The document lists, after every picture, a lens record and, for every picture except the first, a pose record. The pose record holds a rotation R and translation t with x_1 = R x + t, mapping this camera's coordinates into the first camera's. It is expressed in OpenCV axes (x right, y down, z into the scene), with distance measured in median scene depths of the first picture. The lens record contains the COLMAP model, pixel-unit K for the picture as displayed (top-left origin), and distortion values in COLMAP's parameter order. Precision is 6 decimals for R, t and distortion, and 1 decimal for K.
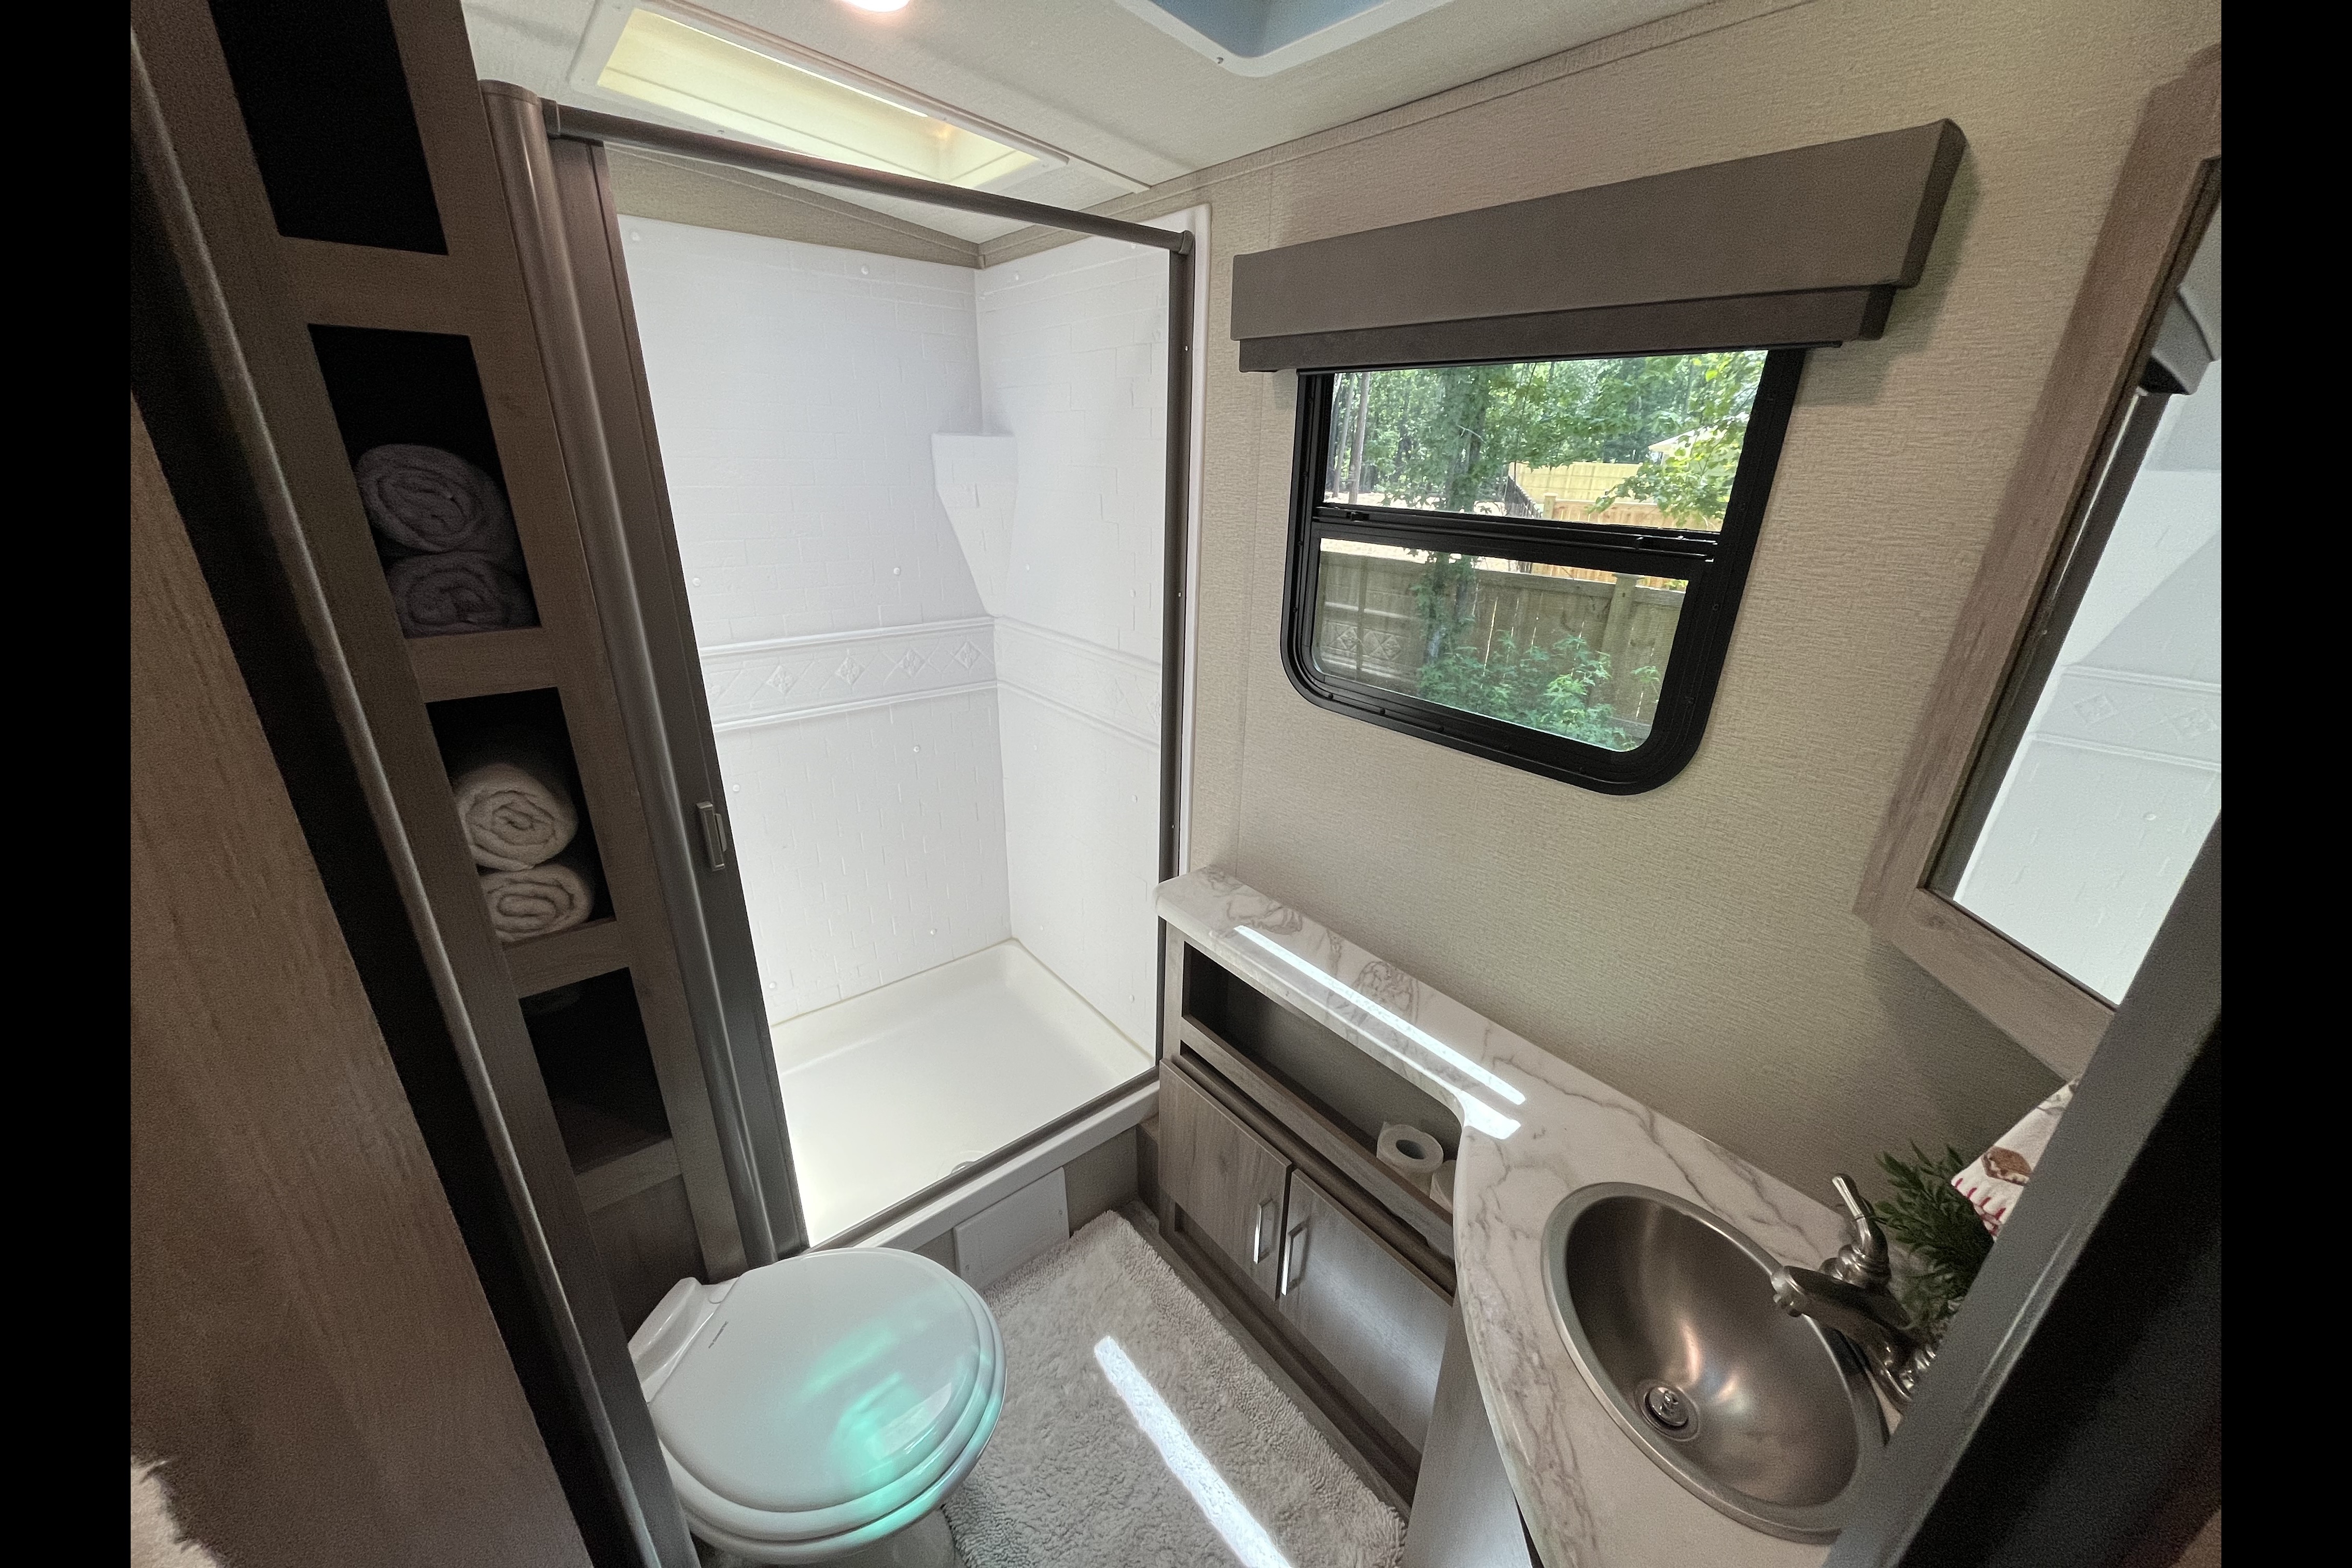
lens RADIAL K [[848.0, 0, 1166.7], [0, 848.0, 789.0], [0, 0, 1]] dist [-0.002696, -0.000282]
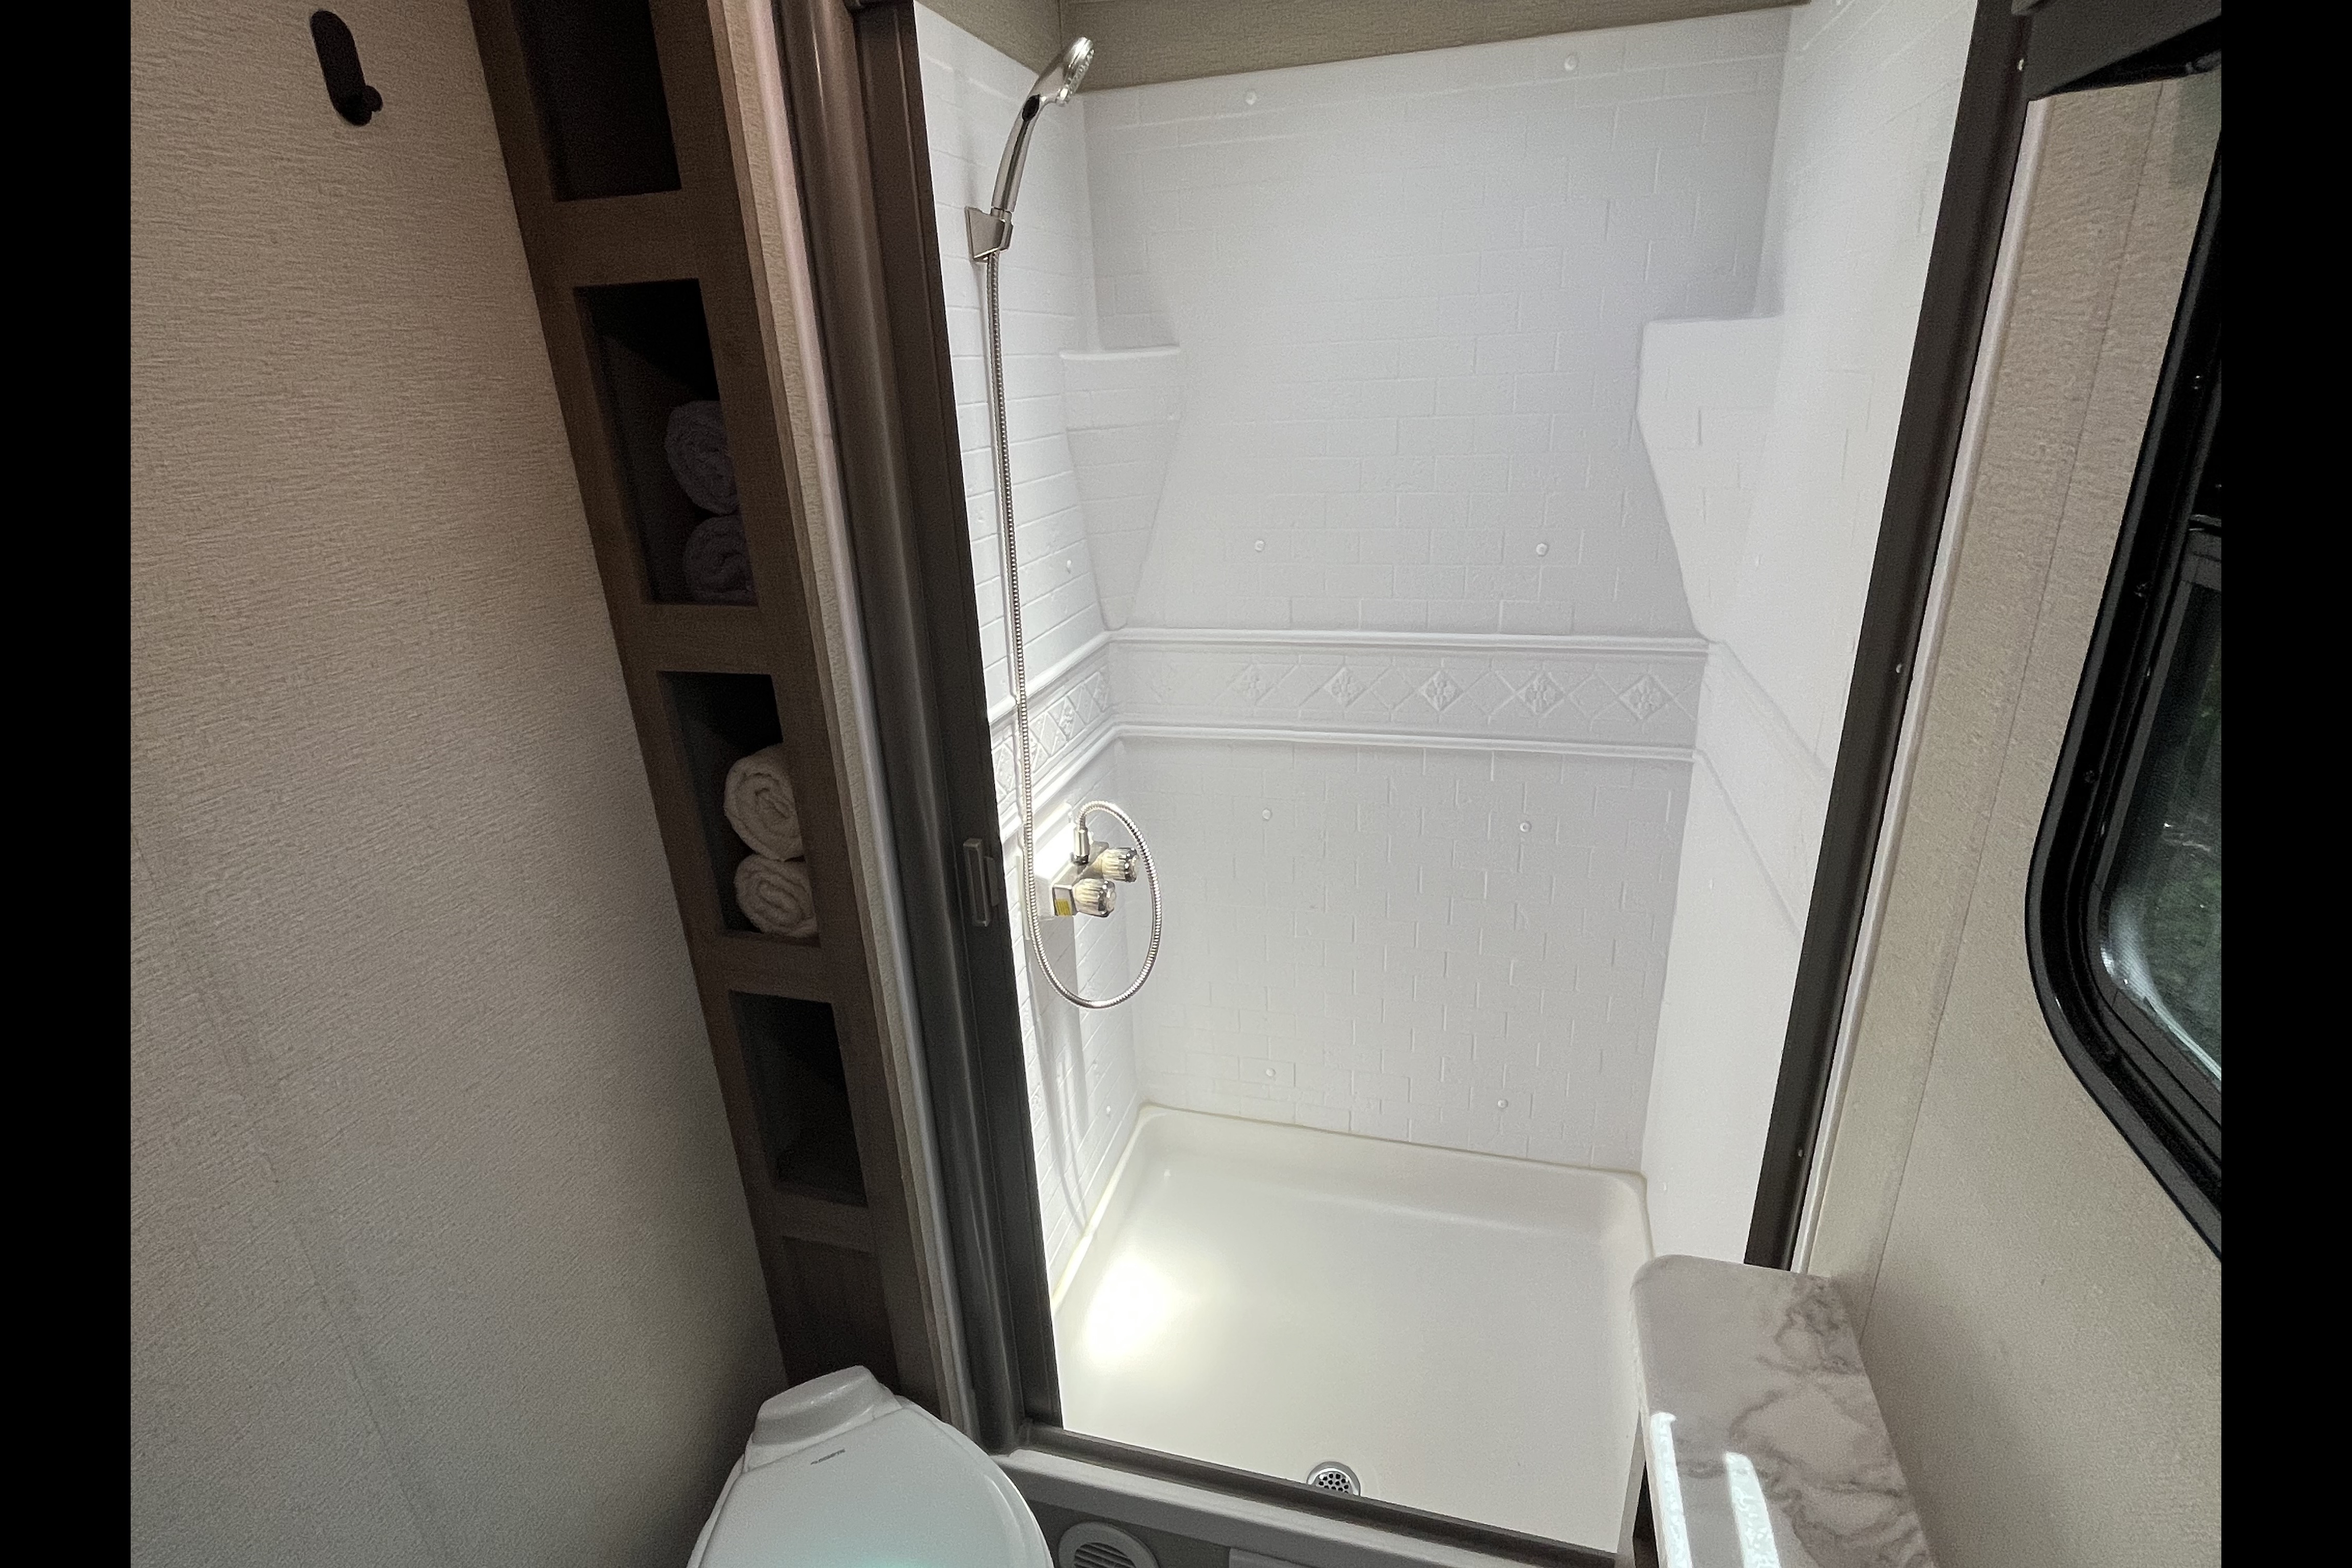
lens RADIAL K [[1109.9, 0, 1172.6], [0, 1109.9, 789.7], [0, 0, 1]] dist [-0.003329, -0.000159]
pose [[0.574373, 0.248446, -0.779981, 0.276324], [-0.248244, 0.960826, 0.123245, -0.160159], [0.780045, 0.122837, 0.613547, 0.411887]]
